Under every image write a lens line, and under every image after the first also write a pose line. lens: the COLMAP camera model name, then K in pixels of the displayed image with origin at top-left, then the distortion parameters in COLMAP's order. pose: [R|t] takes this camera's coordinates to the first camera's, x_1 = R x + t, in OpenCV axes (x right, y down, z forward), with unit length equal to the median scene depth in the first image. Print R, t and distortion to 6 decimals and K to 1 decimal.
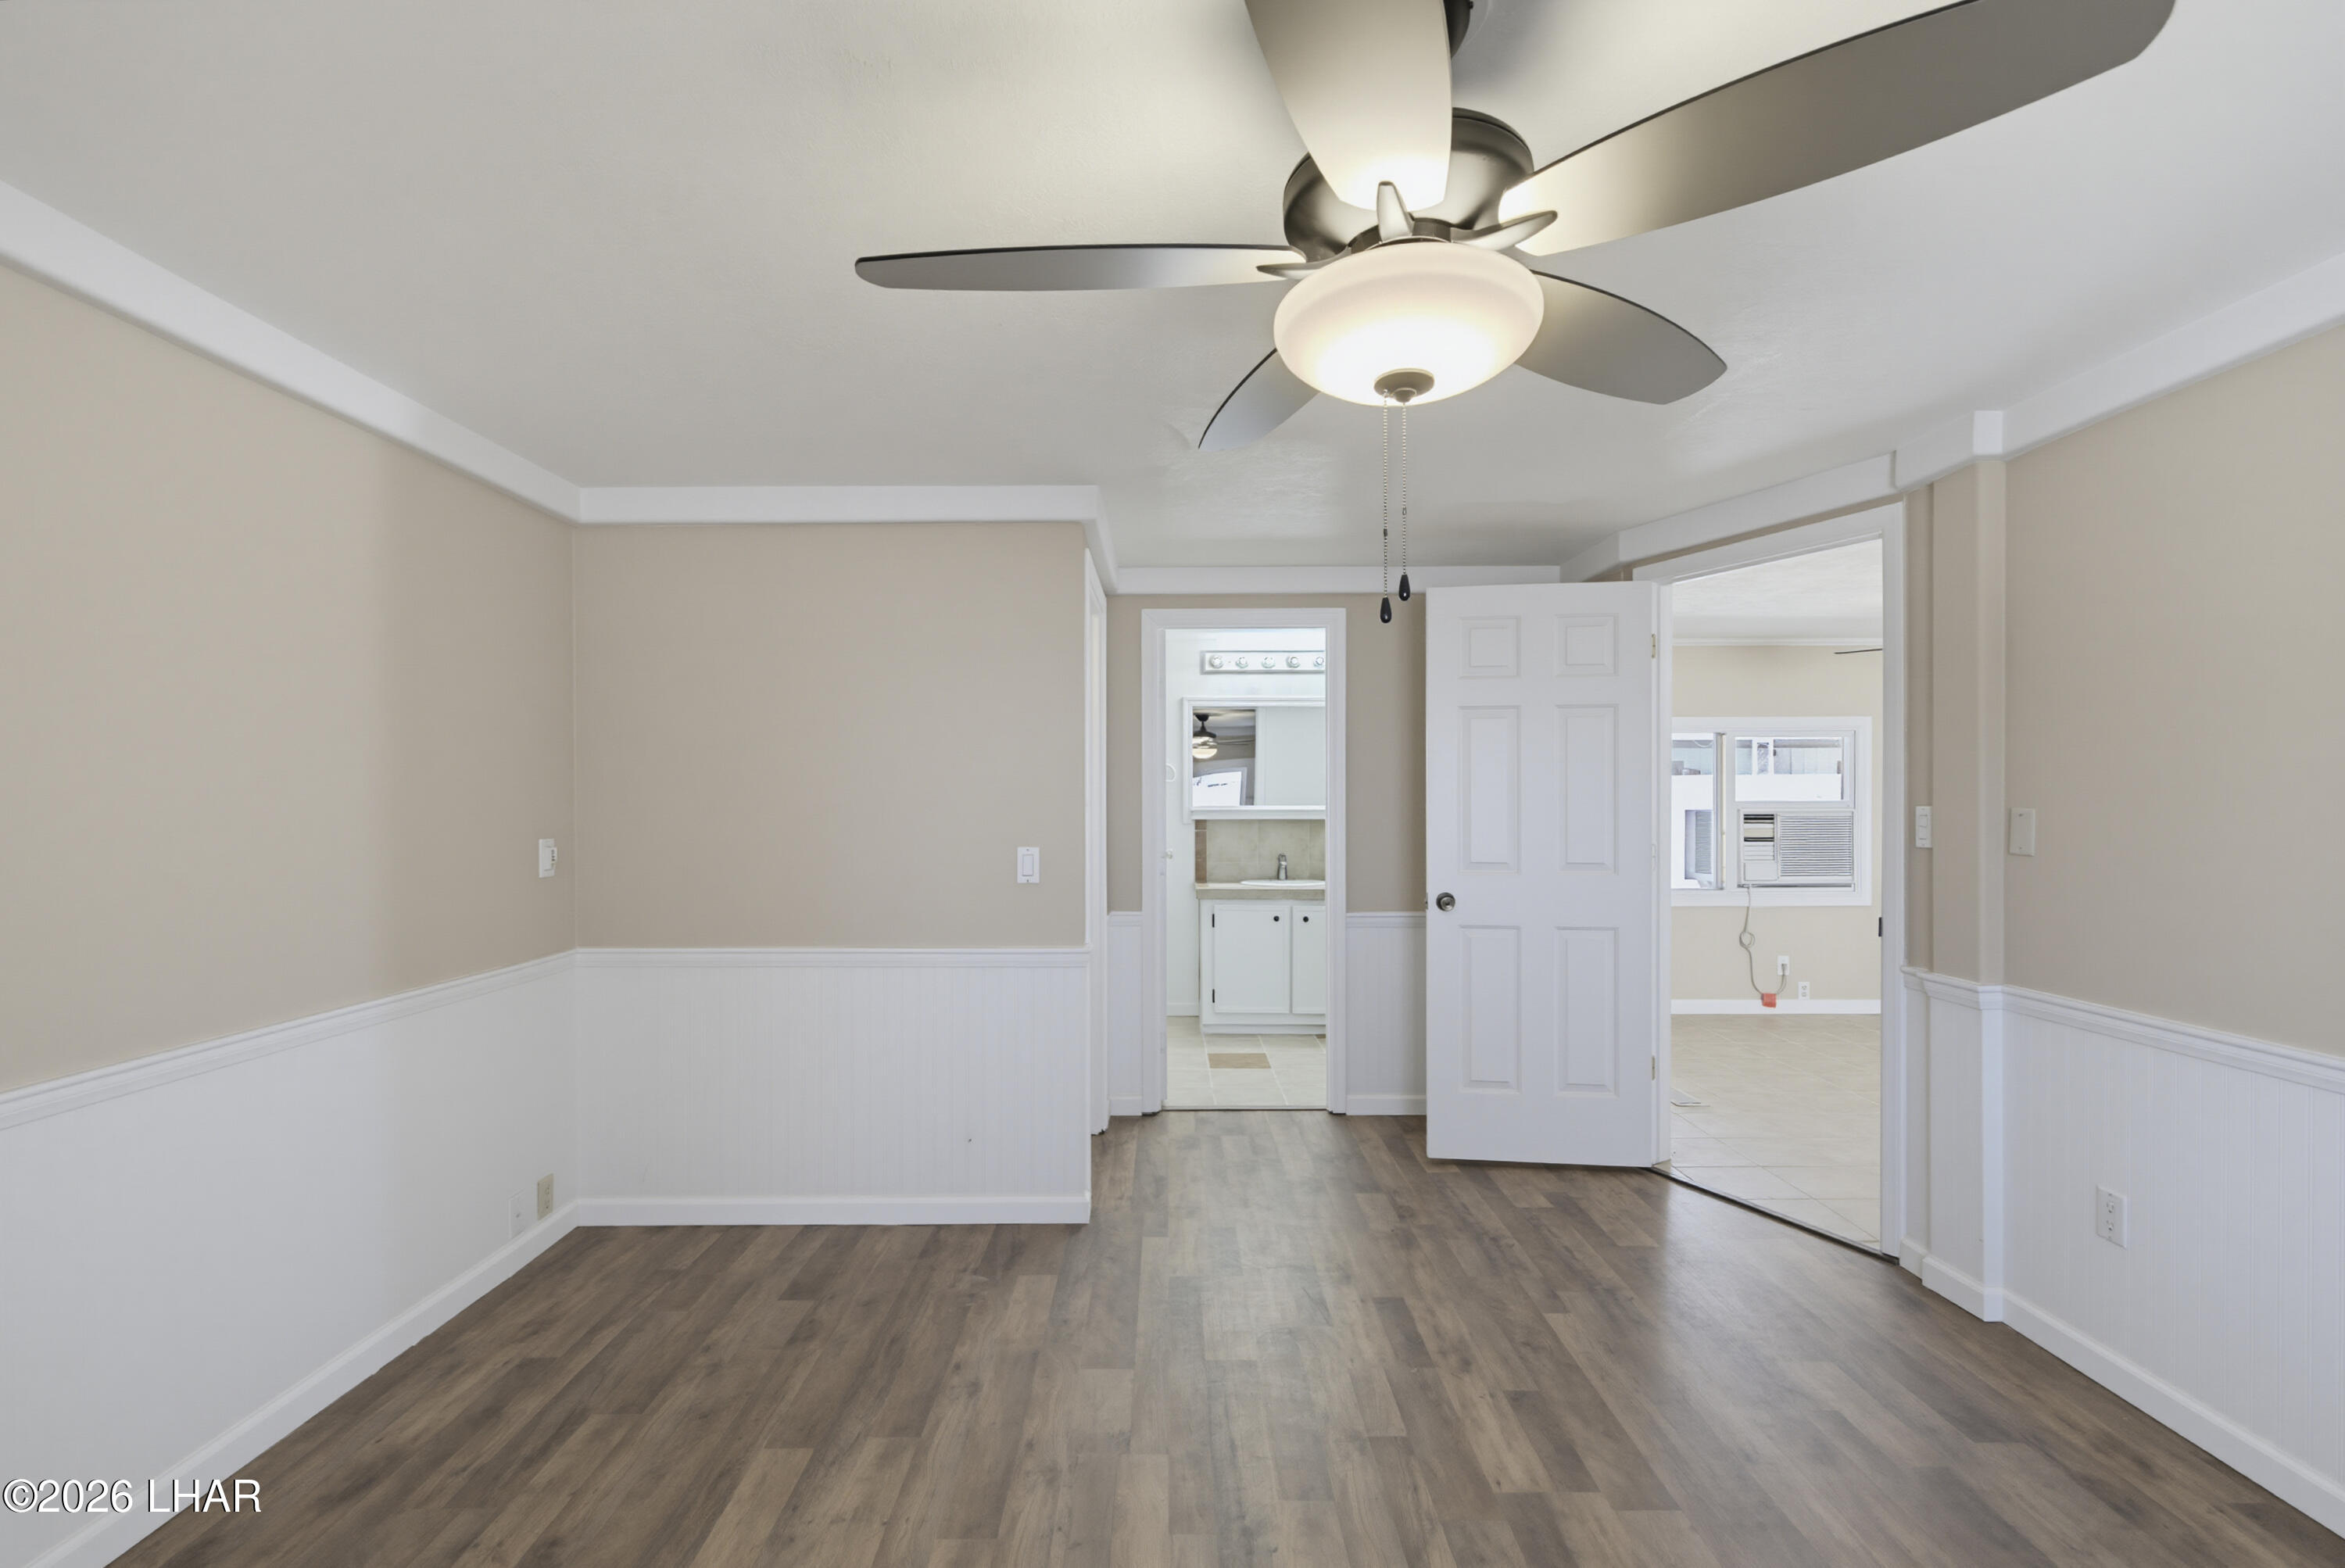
lens RADIAL K [[1100.5, 0, 1177.2], [0, 1100.5, 783.9], [0, 0, 1]] dist [-0.001910, -0.000221]
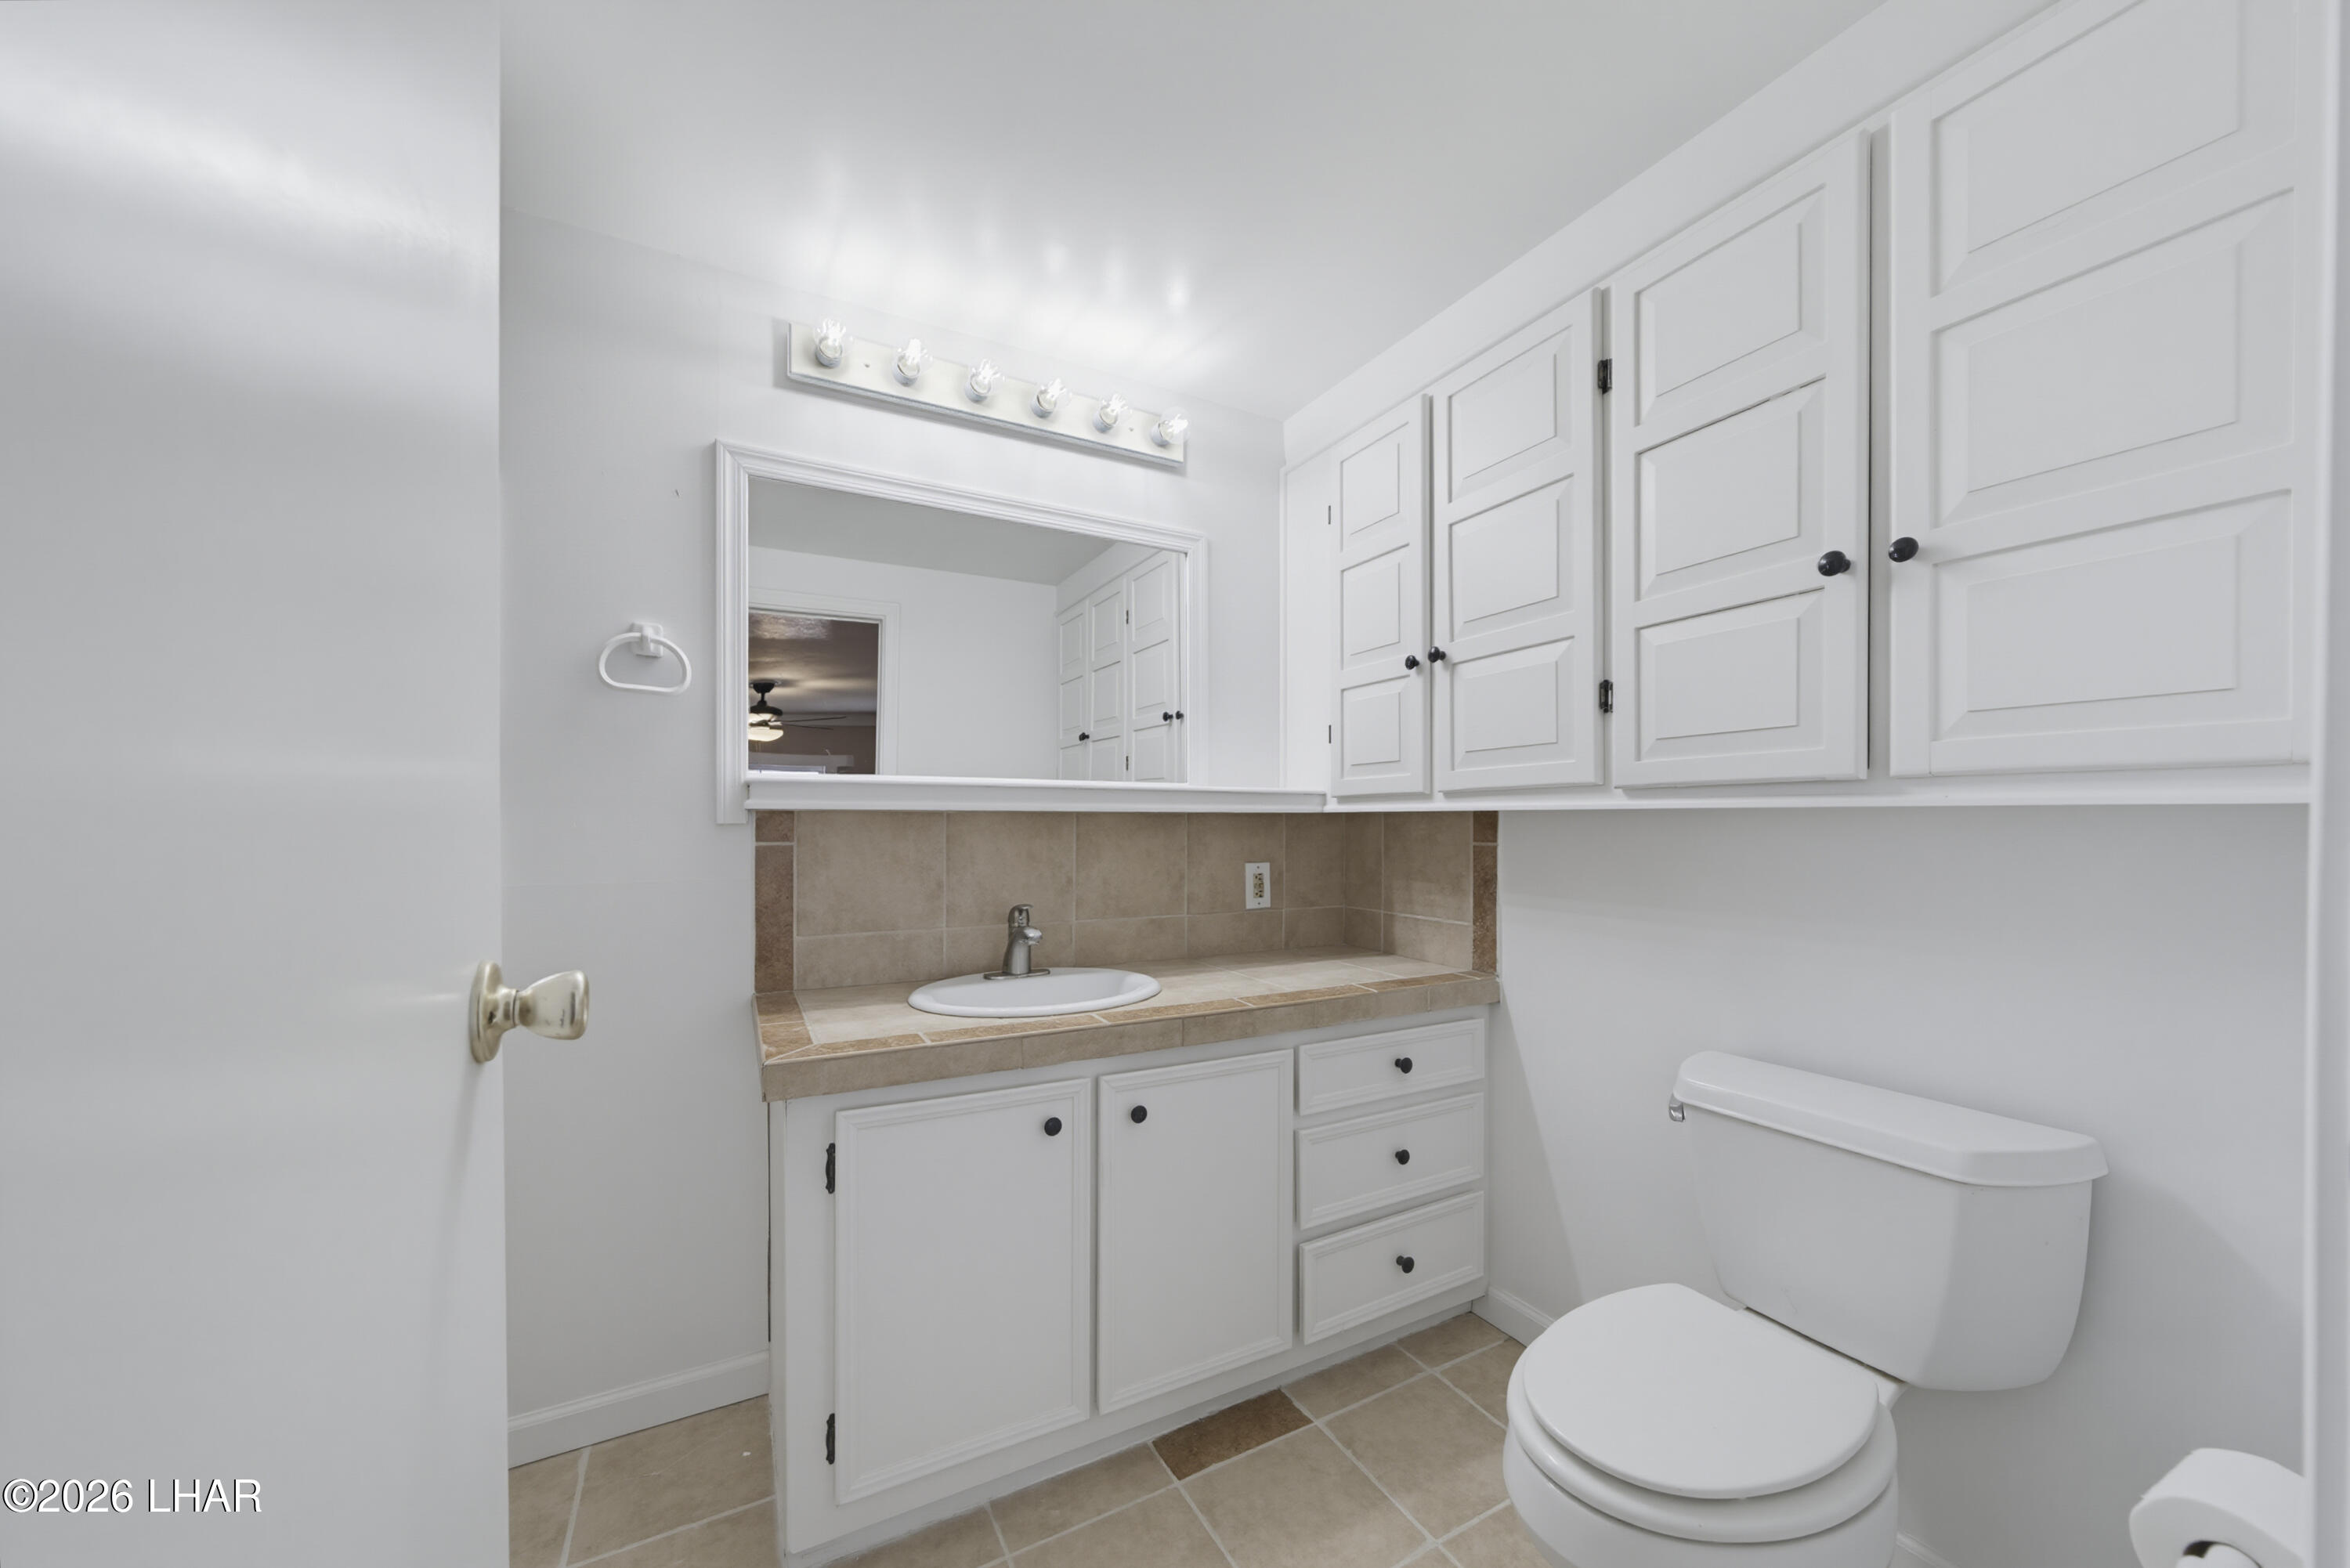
lens RADIAL K [[837.9, 0, 1188.0], [0, 837.9, 792.4], [0, 0, 1]] dist [-0.000298, -0.000002]
pose [[0.878810, 0.003097, 0.477161, 0.009943], [-0.005183, 0.999982, 0.003055, 0.023872], [-0.477143, -0.005158, 0.878810, 0.710509]]
